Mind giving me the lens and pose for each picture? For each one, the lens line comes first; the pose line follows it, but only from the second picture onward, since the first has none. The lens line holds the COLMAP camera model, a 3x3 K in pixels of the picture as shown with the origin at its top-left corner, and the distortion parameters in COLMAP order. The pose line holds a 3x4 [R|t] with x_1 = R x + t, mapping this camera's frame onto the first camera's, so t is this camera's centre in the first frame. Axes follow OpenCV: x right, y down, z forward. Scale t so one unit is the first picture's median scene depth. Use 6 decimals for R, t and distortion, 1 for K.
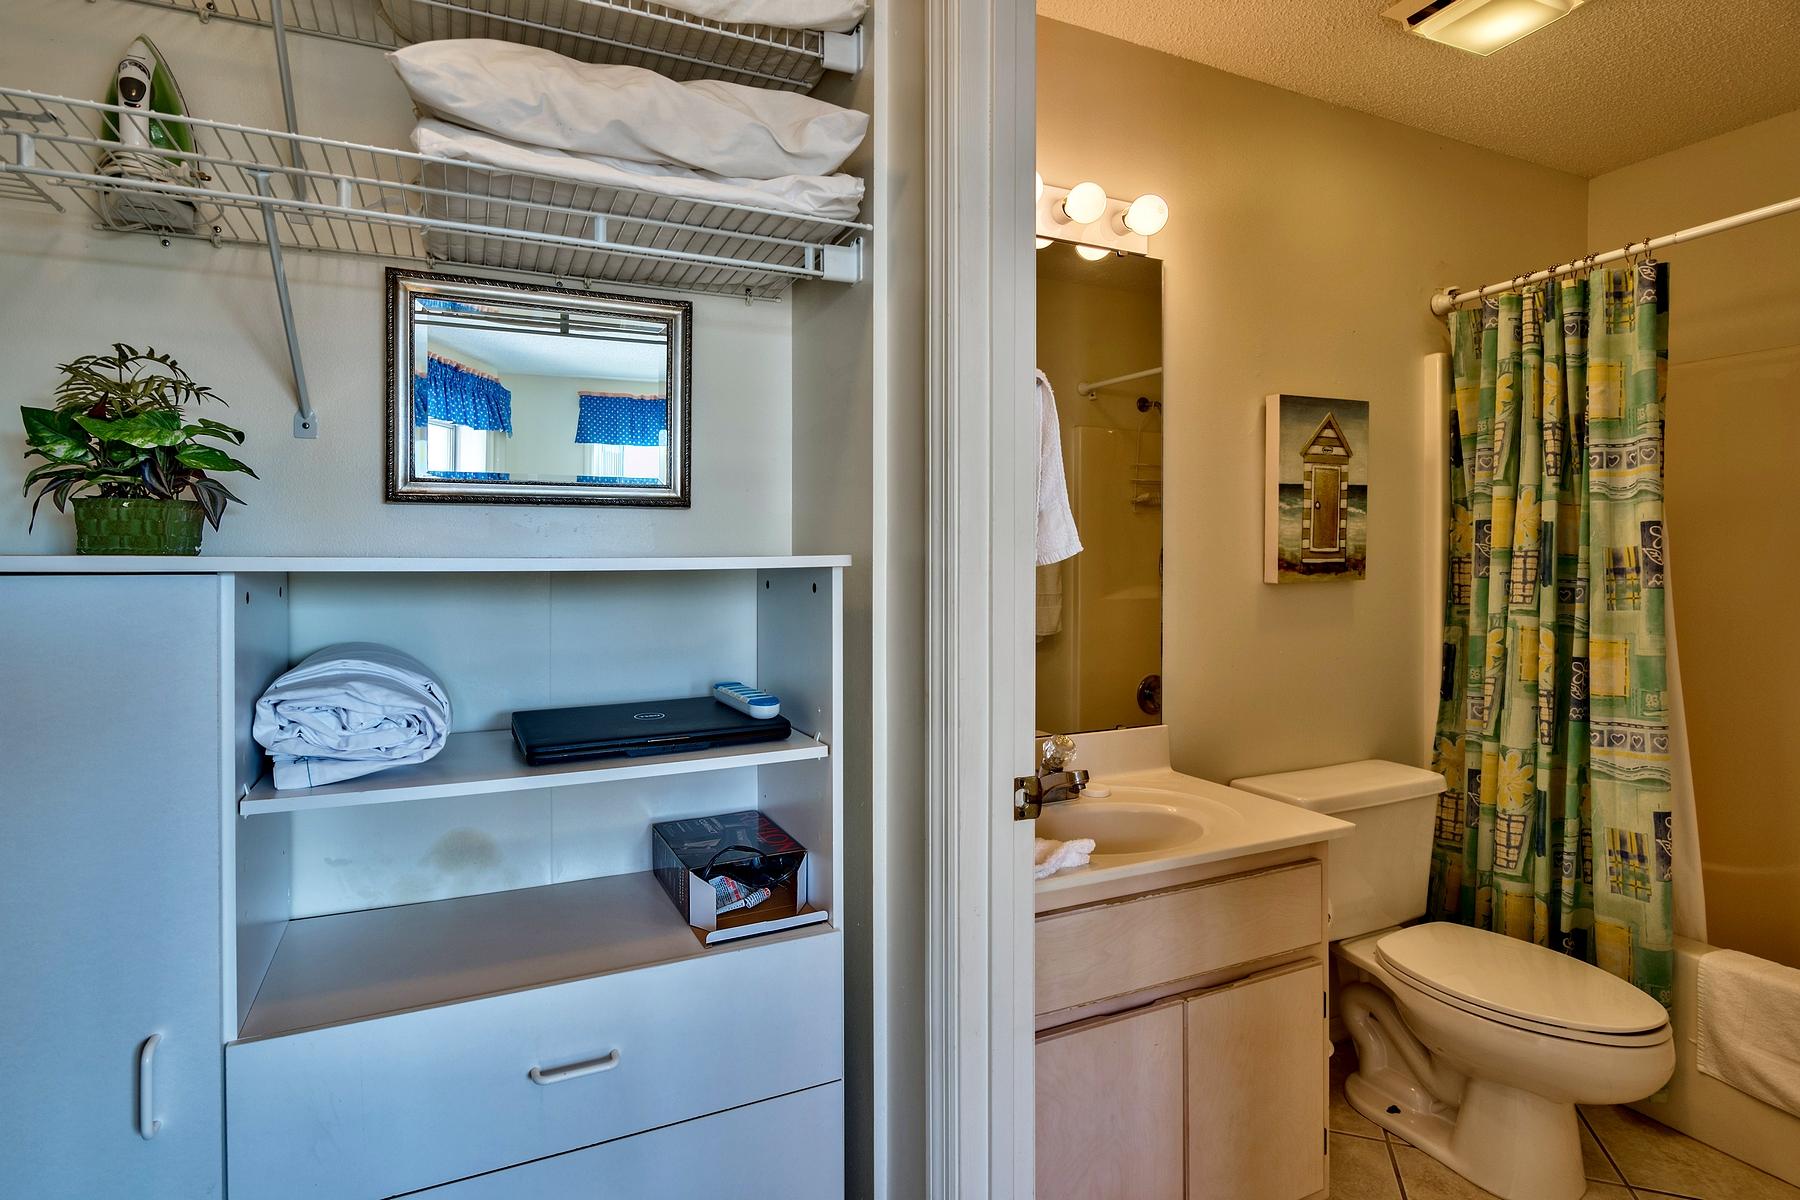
lens RADIAL K [[876.0, 0, 818.5], [0, 876.0, 573.5], [0, 0, 1]] dist [-0.004592, -0.000309]
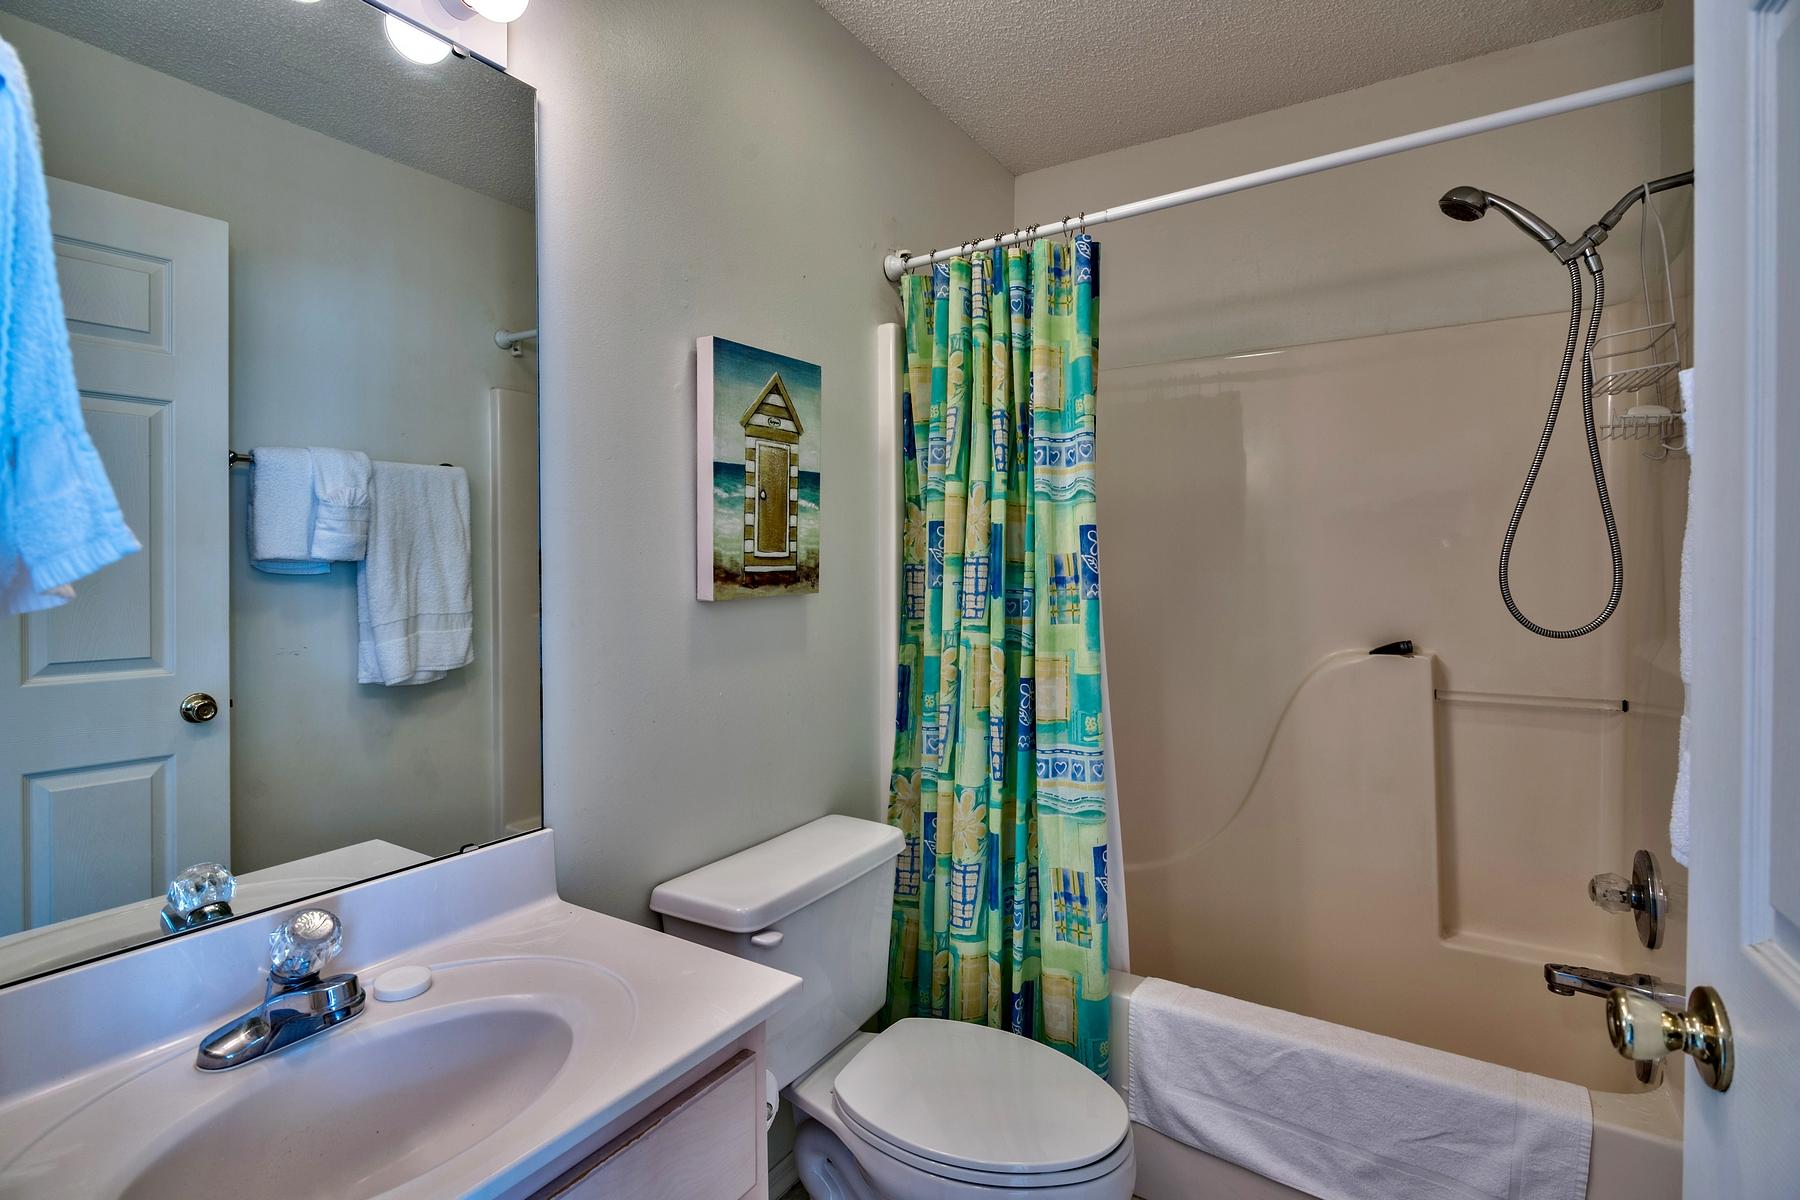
lens RADIAL K [[876.0, 0, 818.5], [0, 876.0, 573.5], [0, 0, 1]] dist [-0.004592, -0.000309]
pose [[0.854492, -0.004999, 0.519441, 0.229065], [0.006915, 0.999975, -0.001751, -0.009526], [-0.519419, 0.005088, 0.854505, 0.346600]]
